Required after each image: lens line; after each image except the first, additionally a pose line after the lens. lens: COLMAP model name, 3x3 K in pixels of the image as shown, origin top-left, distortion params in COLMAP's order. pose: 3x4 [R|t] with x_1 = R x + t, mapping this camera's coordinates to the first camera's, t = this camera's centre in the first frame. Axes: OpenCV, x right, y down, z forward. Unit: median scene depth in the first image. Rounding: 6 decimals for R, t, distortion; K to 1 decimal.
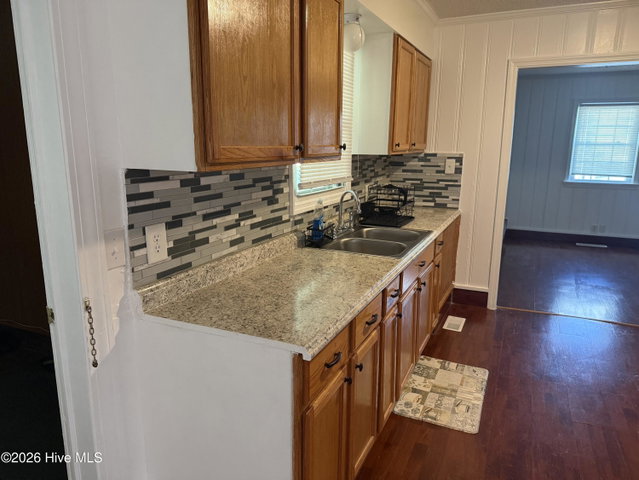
lens RADIAL K [[453.0, 0, 315.5], [0, 453.0, 233.4], [0, 0, 1]] dist [-0.003375, -0.004881]
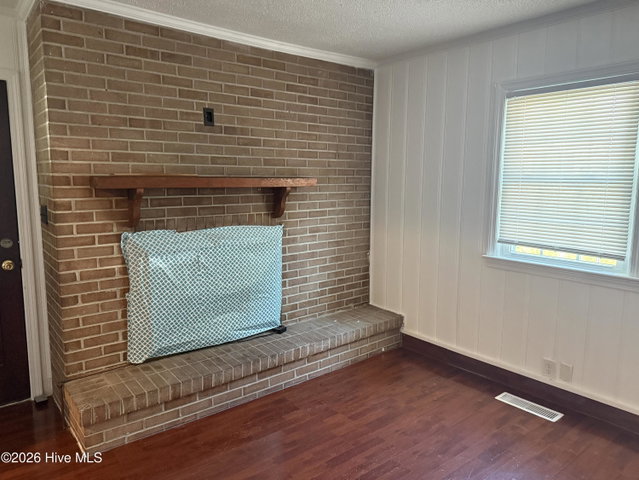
lens RADIAL K [[453.0, 0, 319.4], [0, 453.0, 236.2], [0, 0, 1]] dist [-0.003375, -0.004881]
pose [[0.906375, 0.056169, -0.418723, 0.618694], [-0.086244, 0.994851, -0.053234, -0.100456], [0.413577, 0.084362, 0.906553, 0.517026]]
